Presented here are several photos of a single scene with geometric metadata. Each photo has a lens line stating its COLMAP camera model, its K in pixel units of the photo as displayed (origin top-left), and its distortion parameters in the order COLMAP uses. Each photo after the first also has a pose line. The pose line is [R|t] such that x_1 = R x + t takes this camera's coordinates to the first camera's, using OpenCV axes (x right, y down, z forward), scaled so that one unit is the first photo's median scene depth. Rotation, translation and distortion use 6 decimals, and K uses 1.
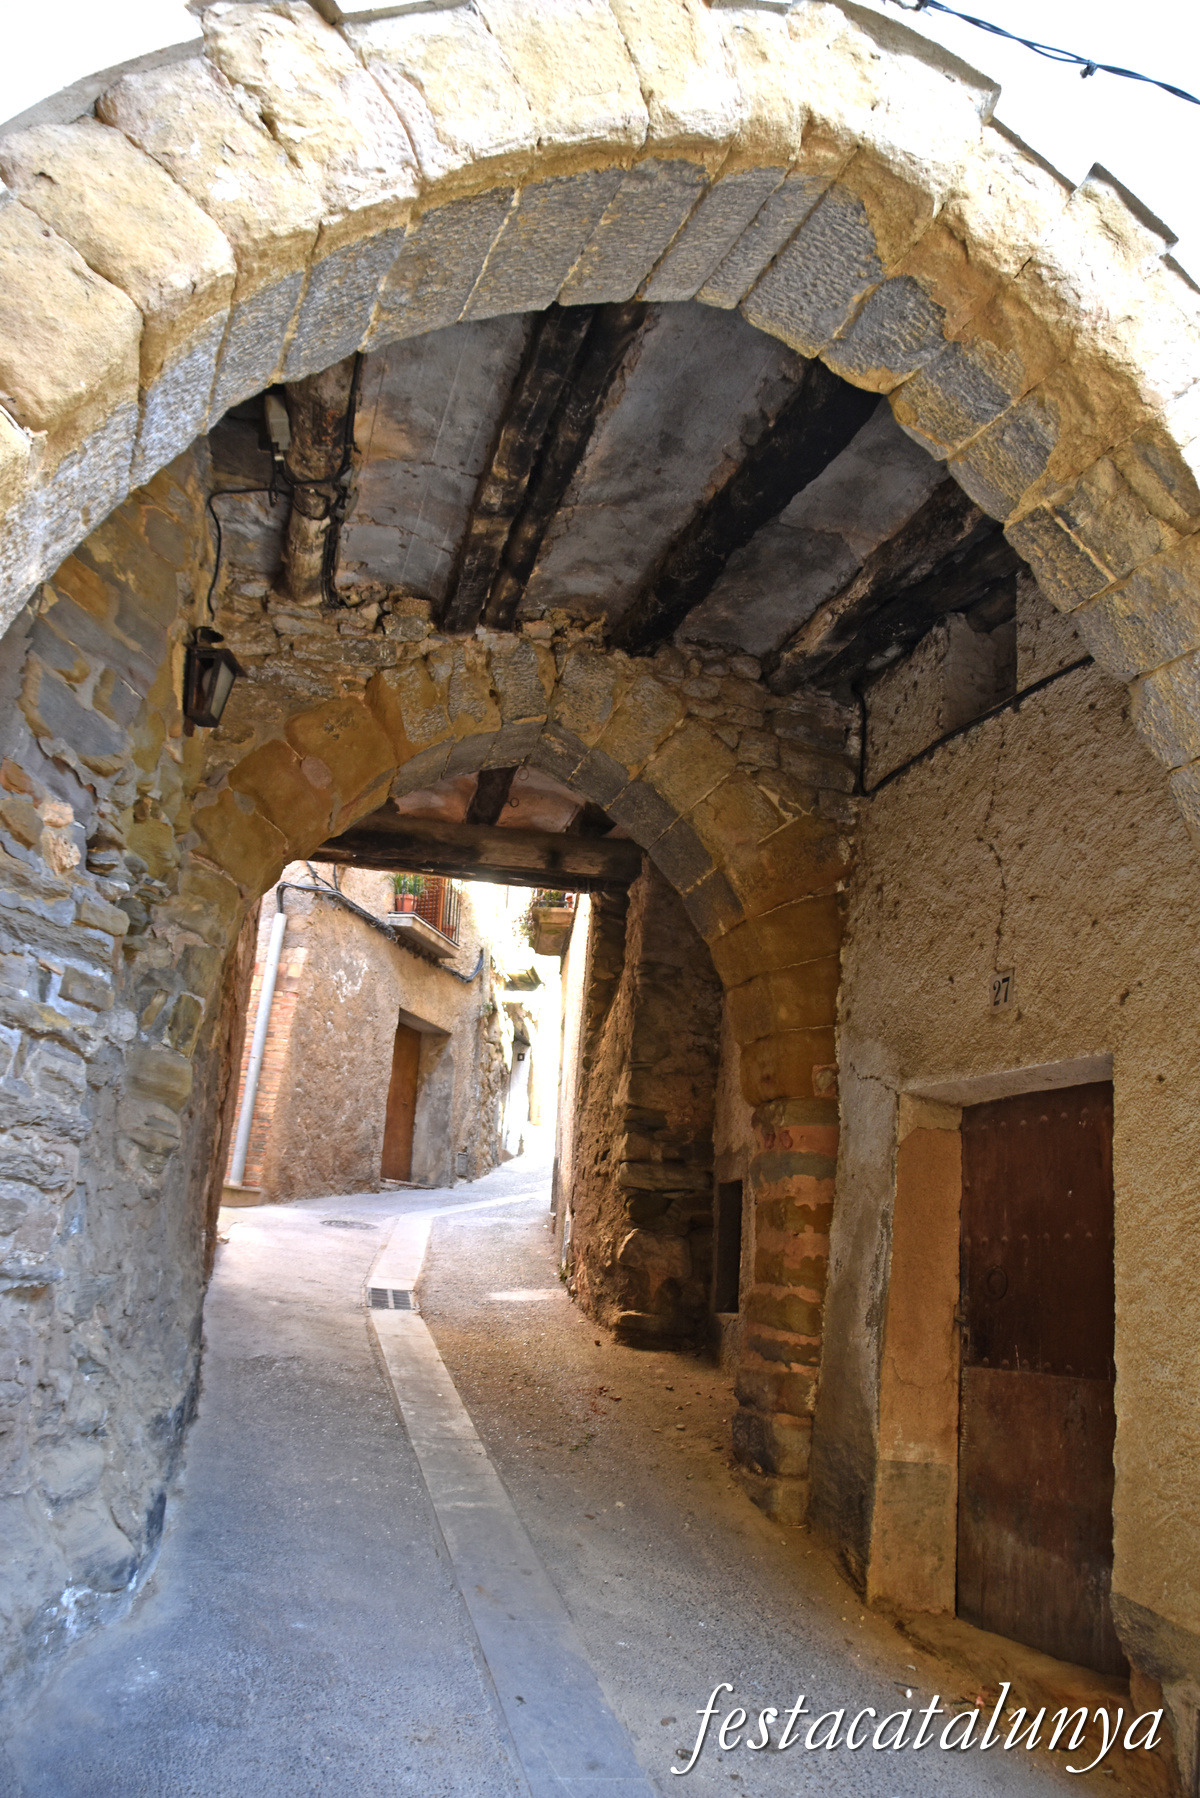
lens RADIAL K [[1423.7, 0, 600.0], [0, 1423.7, 899.0], [0, 0, 1]] dist [-0.169420, 0.109149]
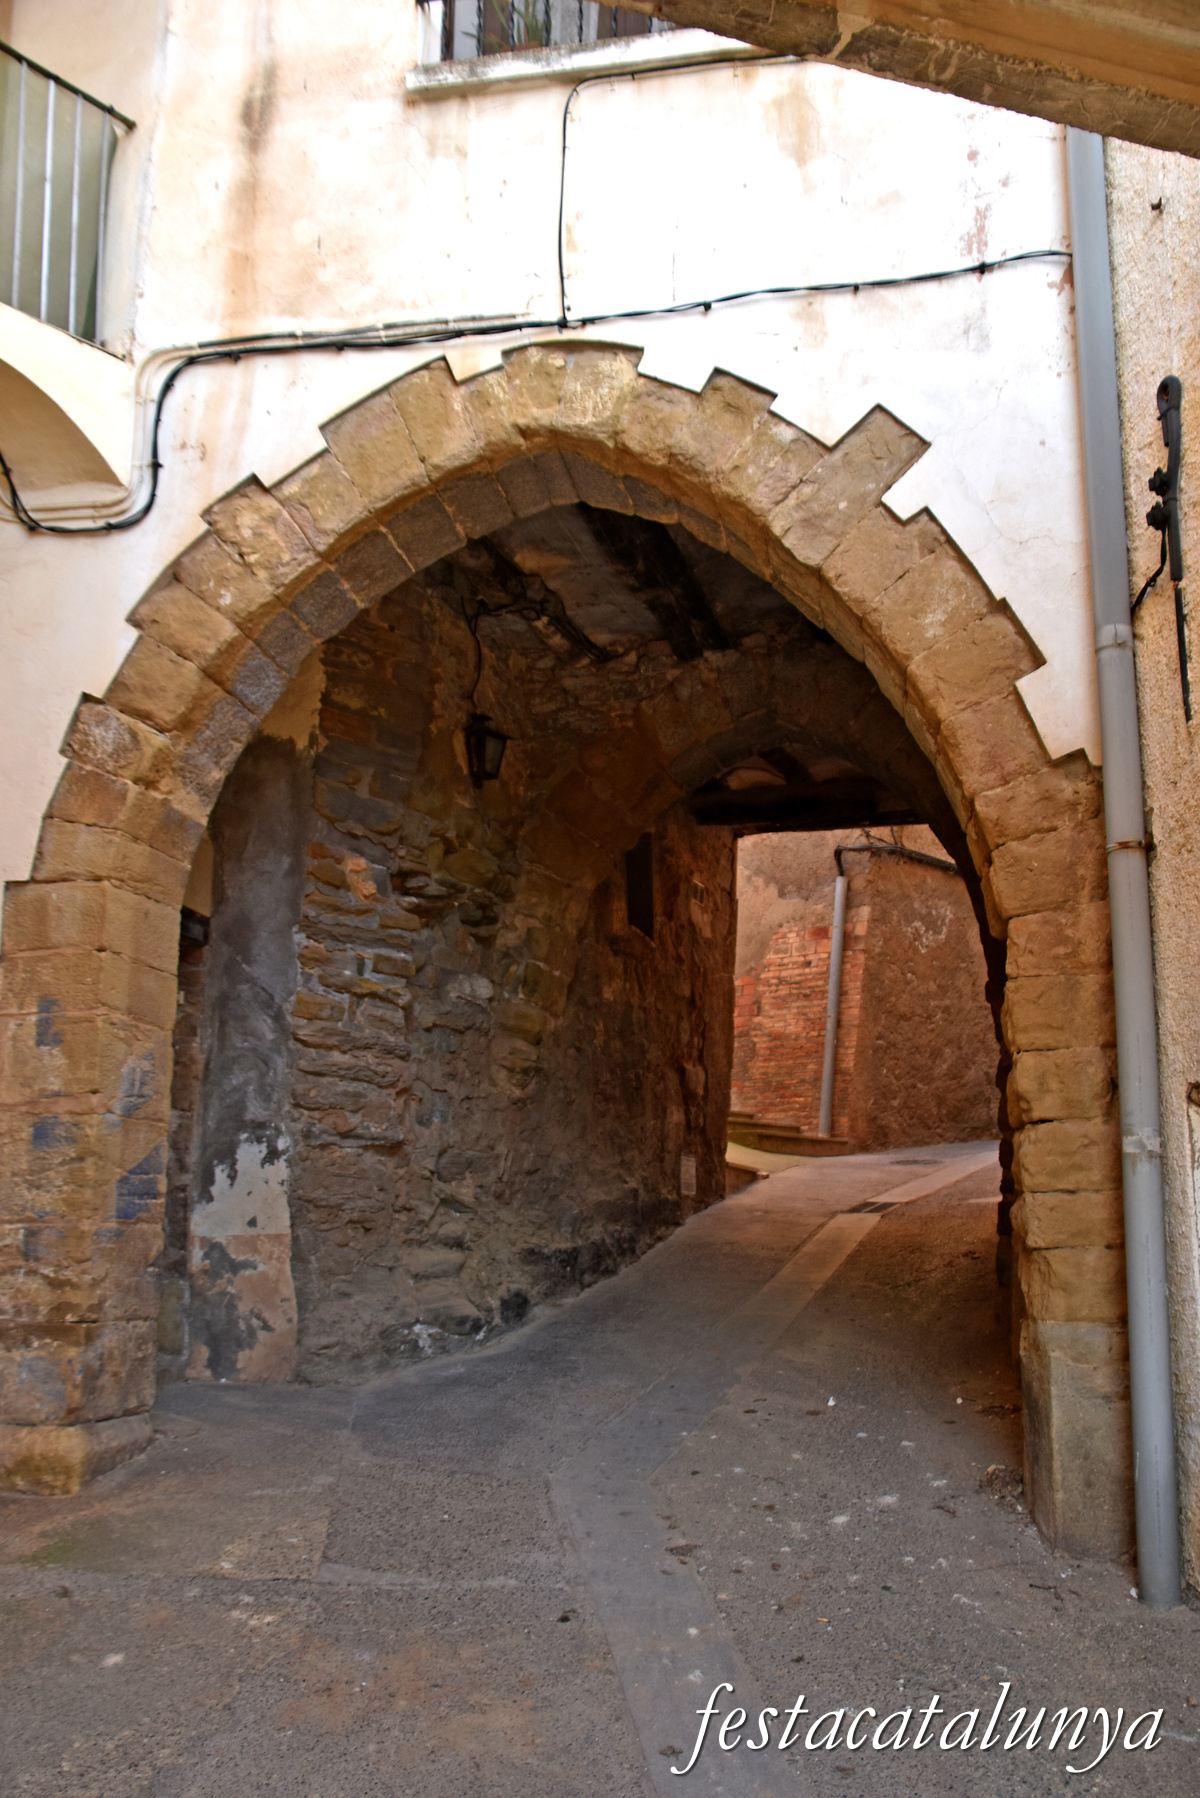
lens RADIAL K [[1773.9, 0, 600.0], [0, 1773.9, 899.0], [0, 0, 1]] dist [-0.094457, -0.001799]
pose [[0.846546, -0.151232, -0.510381, 0.730639], [0.165646, 0.986031, -0.017424, 0.050605], [0.505887, -0.069792, 0.859772, -0.536466]]
